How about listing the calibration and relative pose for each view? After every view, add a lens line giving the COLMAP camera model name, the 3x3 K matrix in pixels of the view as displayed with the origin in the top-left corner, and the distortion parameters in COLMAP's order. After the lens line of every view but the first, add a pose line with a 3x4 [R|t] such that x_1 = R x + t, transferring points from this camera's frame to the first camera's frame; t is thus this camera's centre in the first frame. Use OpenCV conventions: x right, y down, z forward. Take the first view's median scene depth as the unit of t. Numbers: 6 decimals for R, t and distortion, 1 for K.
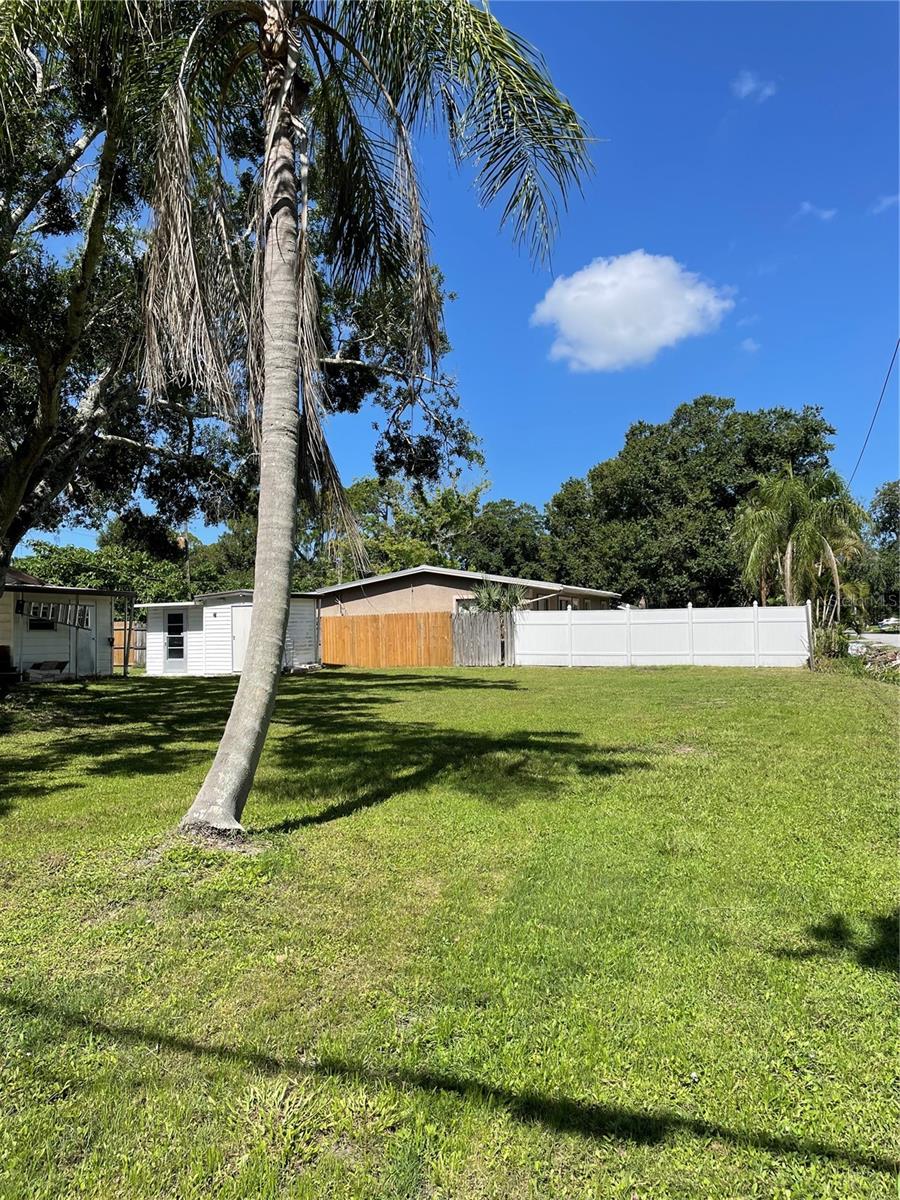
lens RADIAL K [[895.5, 0, 455.0], [0, 895.5, 595.8], [0, 0, 1]] dist [0.085259, -0.111860]
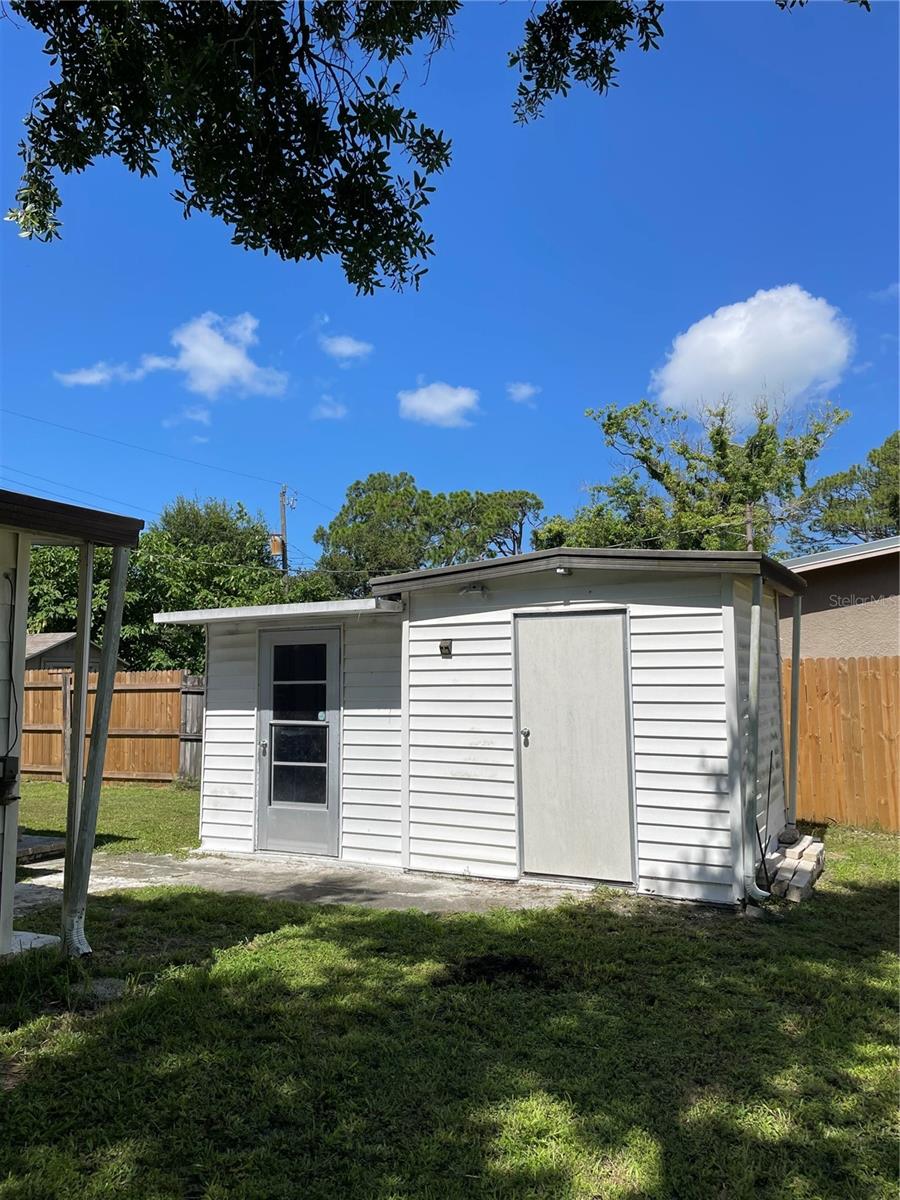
lens RADIAL K [[895.5, 0, 449.5], [0, 895.5, 598.1], [0, 0, 1]] dist [0.085259, -0.111860]
pose [[0.996210, 0.001271, -0.086972, -0.239421], [-0.006010, 0.998510, -0.054245, 0.020368], [0.086774, 0.054562, 0.994733, 0.723721]]
